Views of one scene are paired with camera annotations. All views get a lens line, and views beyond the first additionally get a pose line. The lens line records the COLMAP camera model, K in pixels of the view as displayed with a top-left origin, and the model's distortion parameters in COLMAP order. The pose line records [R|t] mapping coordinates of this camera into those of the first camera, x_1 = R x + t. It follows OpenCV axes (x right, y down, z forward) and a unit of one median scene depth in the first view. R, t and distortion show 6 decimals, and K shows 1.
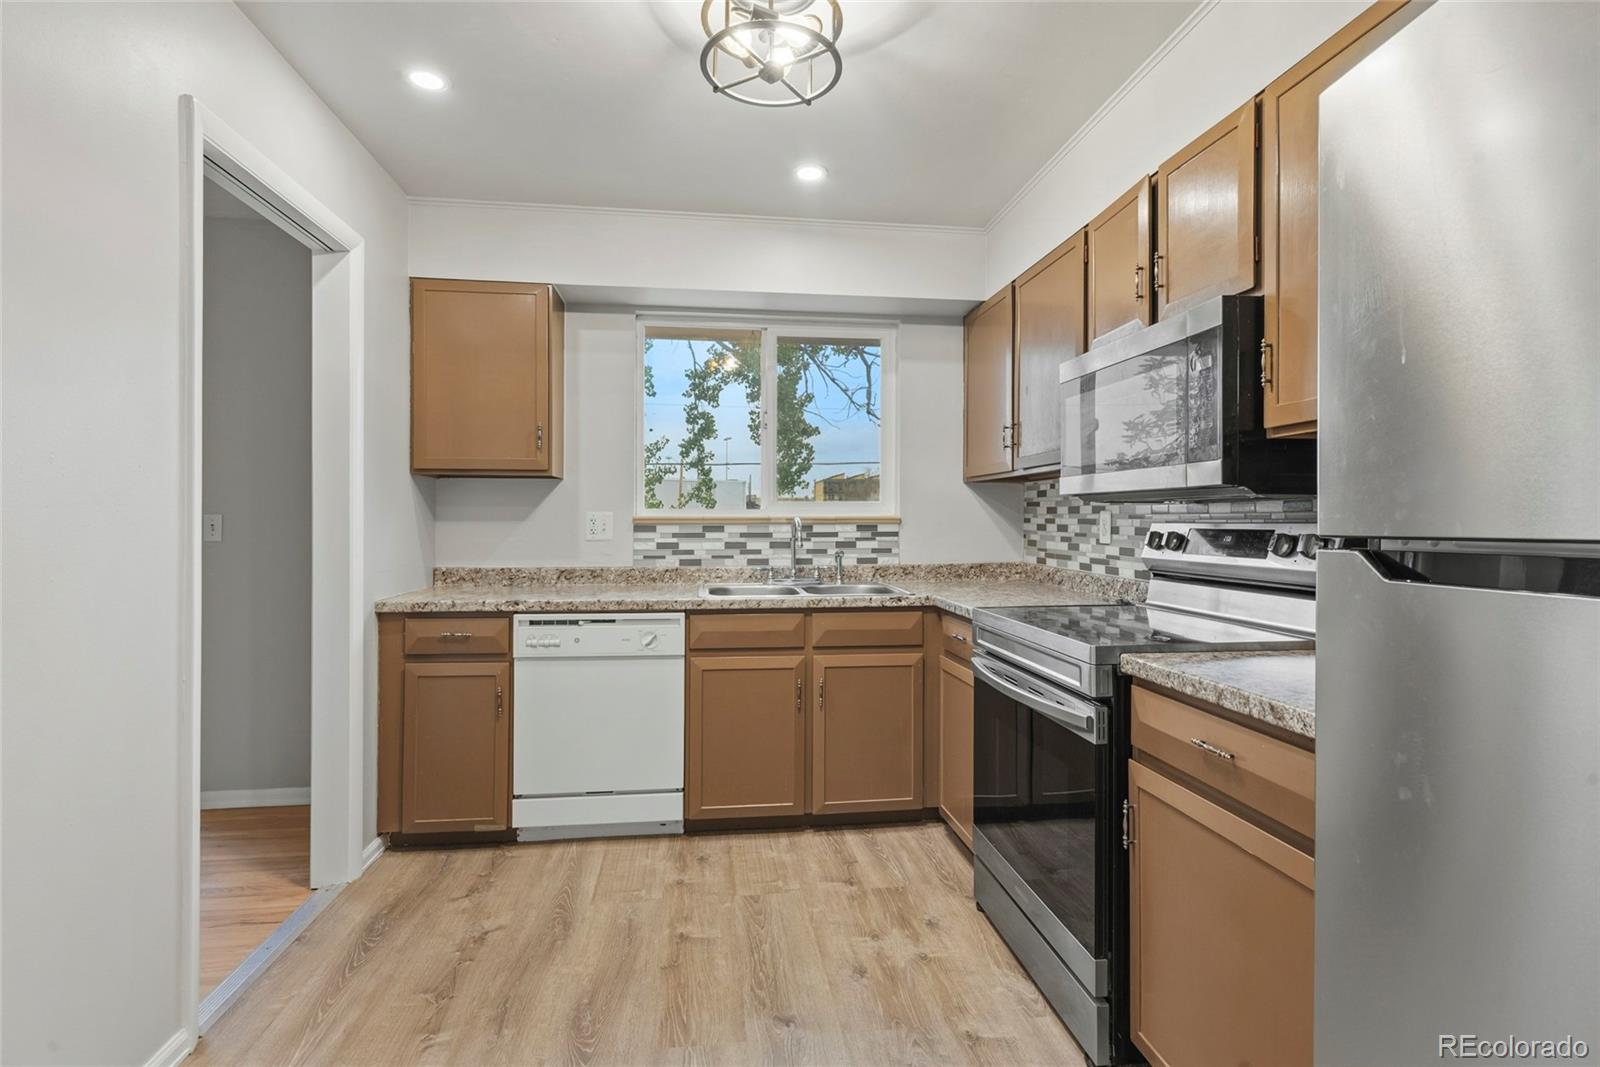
lens RADIAL K [[778.7, 0, 799.6], [0, 778.7, 524.4], [0, 0, 1]] dist [-0.002423, 0.001613]
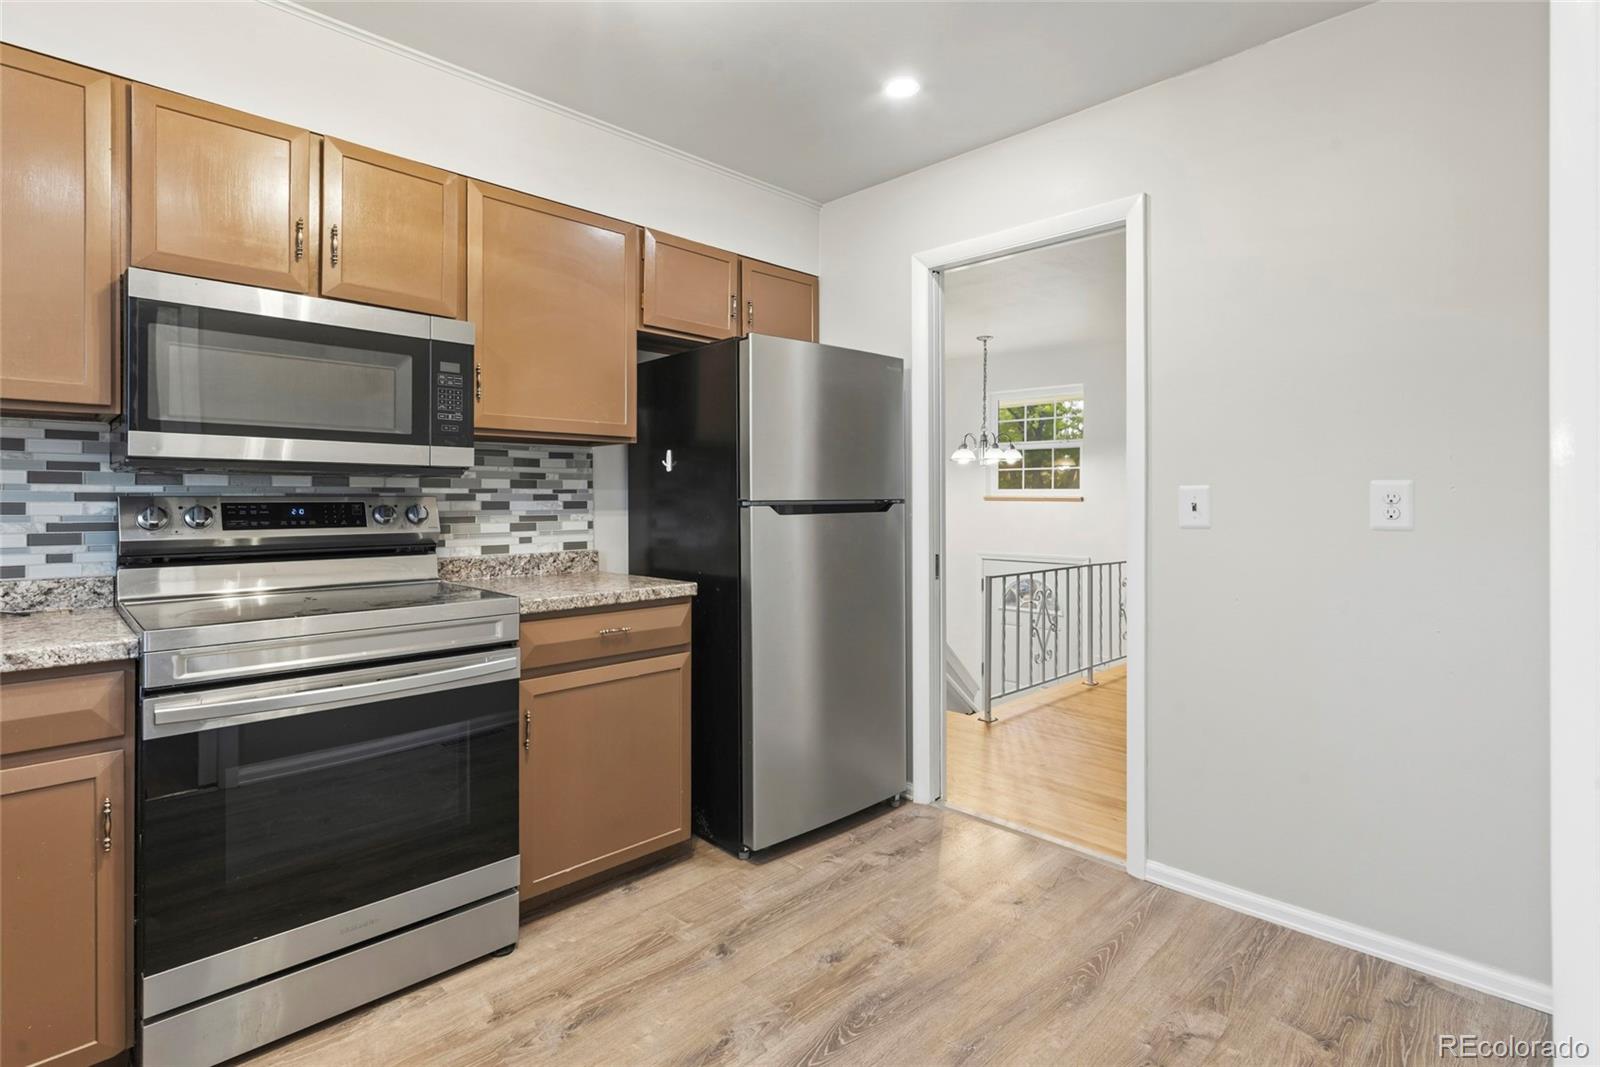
lens RADIAL K [[778.7, 0, 795.4], [0, 778.7, 503.7], [0, 0, 1]] dist [-0.002423, 0.001613]
pose [[-0.606105, -0.001572, 0.795383, -0.803198], [0.002254, 0.999991, 0.003694, 0.006995], [-0.795381, 0.004032, -0.606096, 1.315741]]
